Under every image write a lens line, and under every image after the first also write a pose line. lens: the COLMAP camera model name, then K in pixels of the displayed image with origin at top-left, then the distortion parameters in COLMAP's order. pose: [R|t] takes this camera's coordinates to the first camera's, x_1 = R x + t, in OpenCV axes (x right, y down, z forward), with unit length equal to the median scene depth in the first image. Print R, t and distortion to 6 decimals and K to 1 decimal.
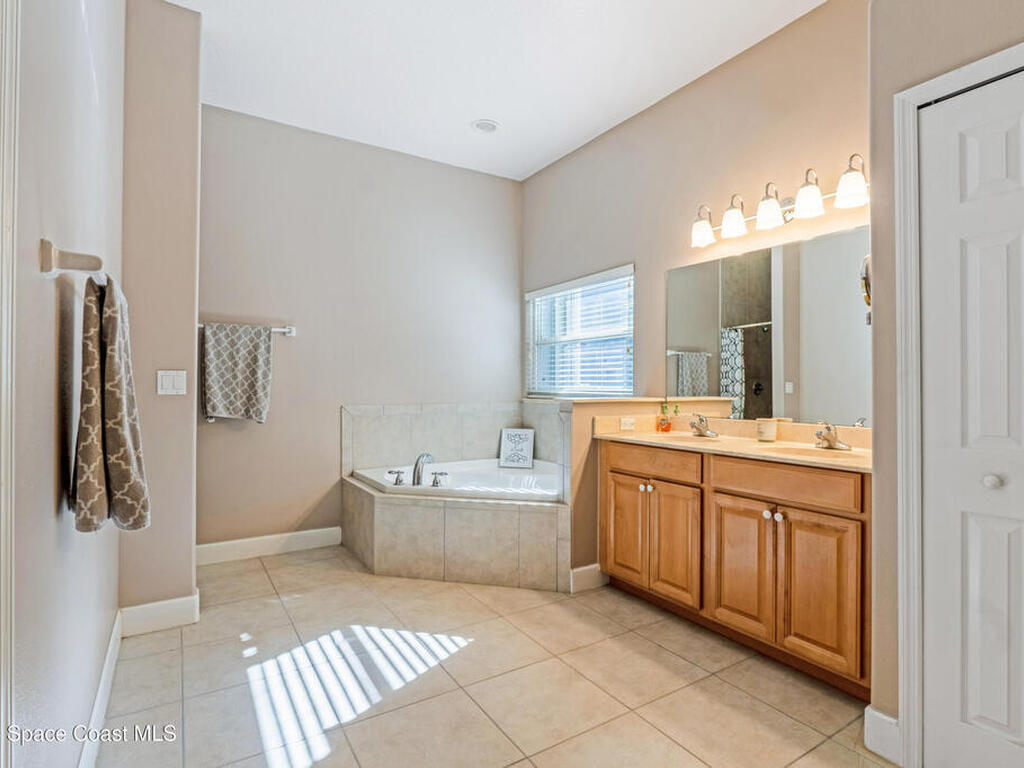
lens RADIAL K [[537.3, 0, 513.1], [0, 537.3, 389.0], [0, 0, 1]] dist [-0.006947, 0.000400]
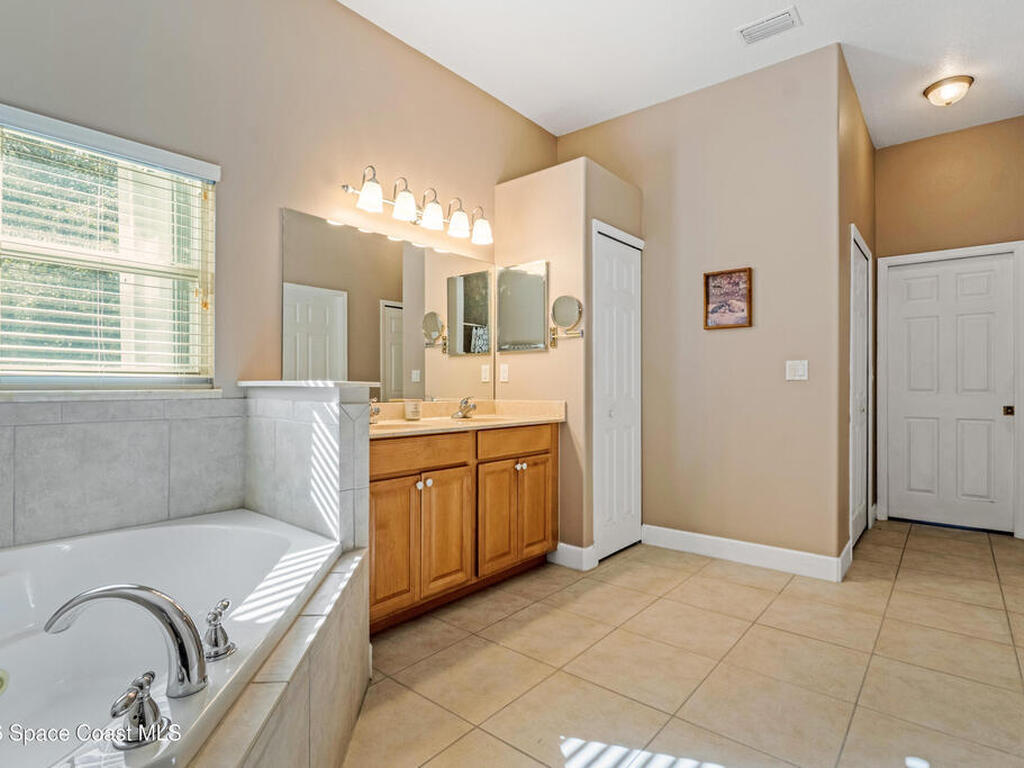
lens RADIAL K [[531.9, 0, 539.1], [0, 531.9, 382.9], [0, 0, 1]] dist [-0.002329, -0.000123]
pose [[-0.330398, -0.004878, 0.943829, -0.565647], [-0.000815, 0.999988, 0.004883, 0.015887], [-0.943842, 0.000845, -0.330397, 1.010104]]
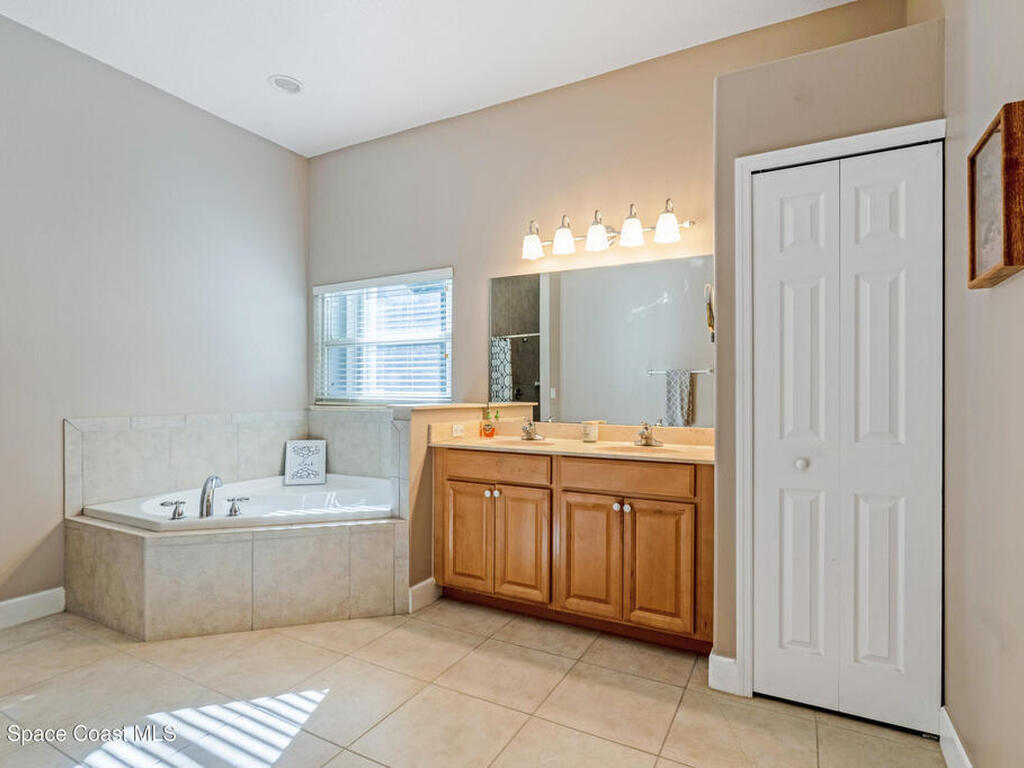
lens RADIAL K [[543.3, 0, 520.3], [0, 543.3, 398.2], [0, 0, 1]] dist [-0.005261, -0.000151]
pose [[0.866014, -0.004877, 0.499996, -0.194821], [0.001050, 0.999968, 0.007933, -0.001910], [-0.500019, -0.006345, 0.865991, 0.085279]]
